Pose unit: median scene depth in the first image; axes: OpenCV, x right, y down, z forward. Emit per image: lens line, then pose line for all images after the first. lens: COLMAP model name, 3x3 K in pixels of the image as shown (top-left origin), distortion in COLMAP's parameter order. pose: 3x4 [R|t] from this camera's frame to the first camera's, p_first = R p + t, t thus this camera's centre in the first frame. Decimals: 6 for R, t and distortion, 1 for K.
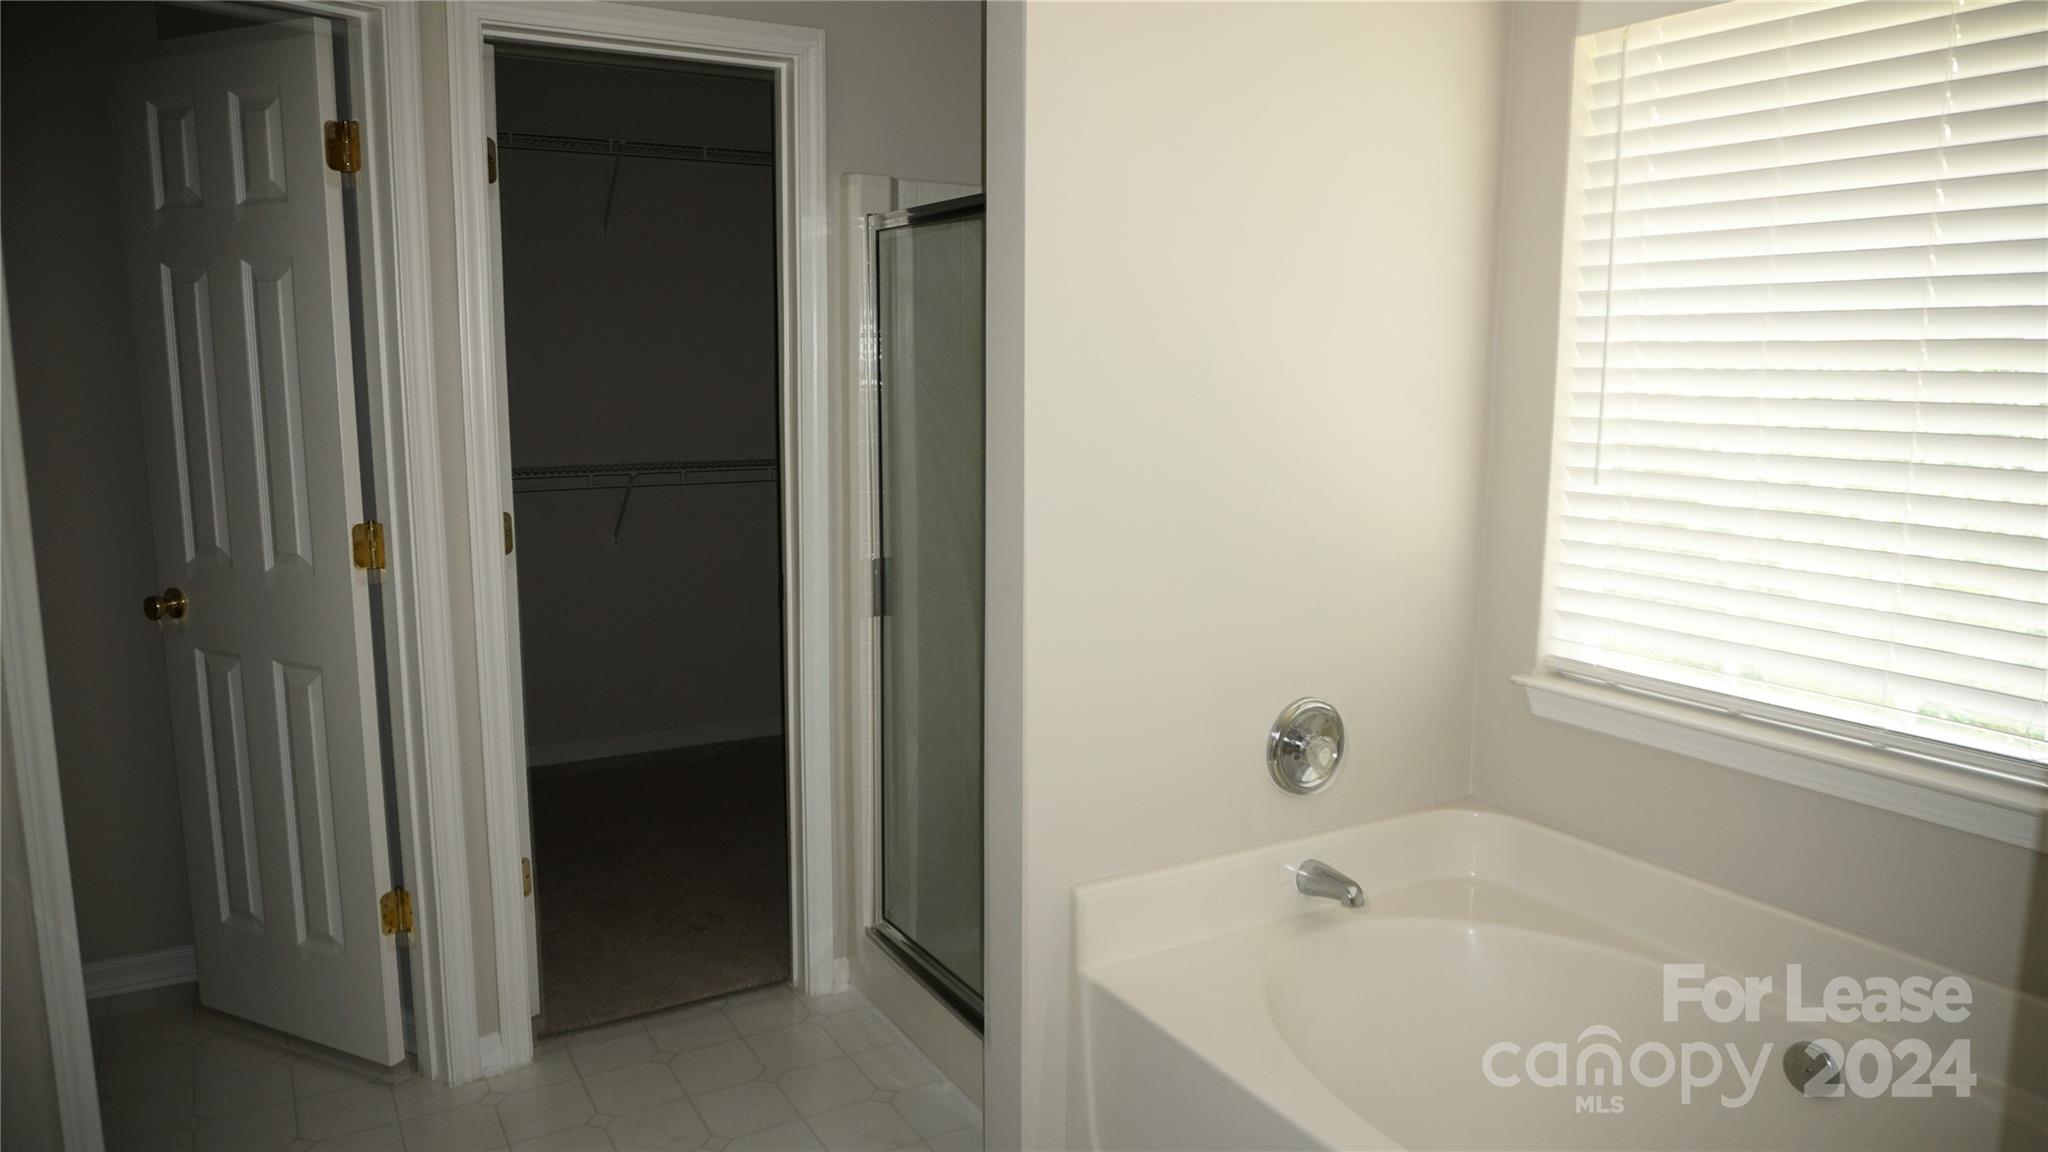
lens RADIAL K [[1377.7, 0, 1024.0], [0, 1377.7, 576.0], [0, 0, 1]] dist [-0.024115, 0.001799]
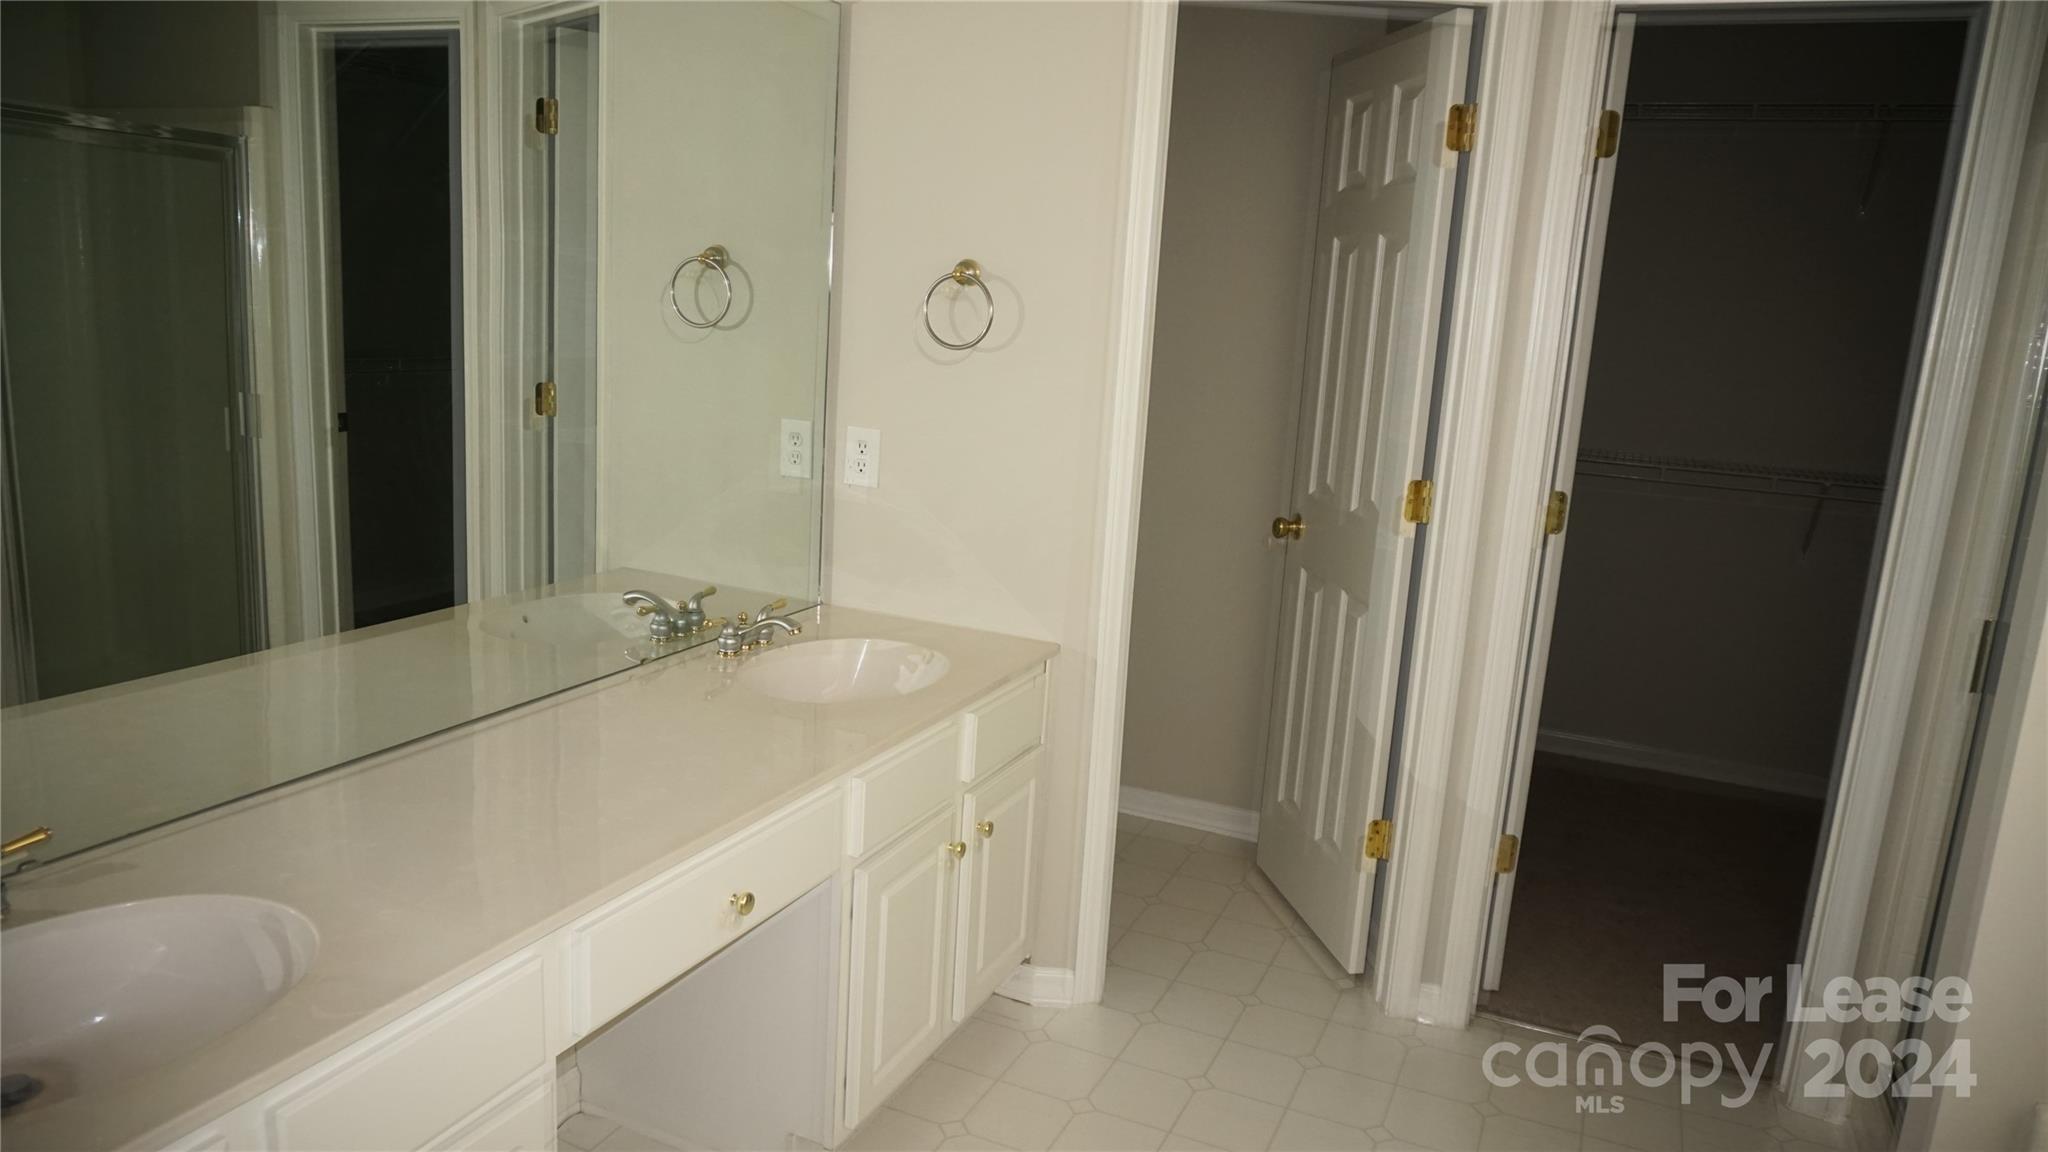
lens RADIAL K [[1377.7, 0, 1024.0], [0, 1377.7, 576.0], [0, 0, 1]] dist [-0.024115, 0.001799]
pose [[0.588642, 0.191333, -0.785425, 0.186878], [-0.184647, 0.977725, 0.099794, -0.014286], [0.787023, 0.086283, 0.610860, 0.097792]]
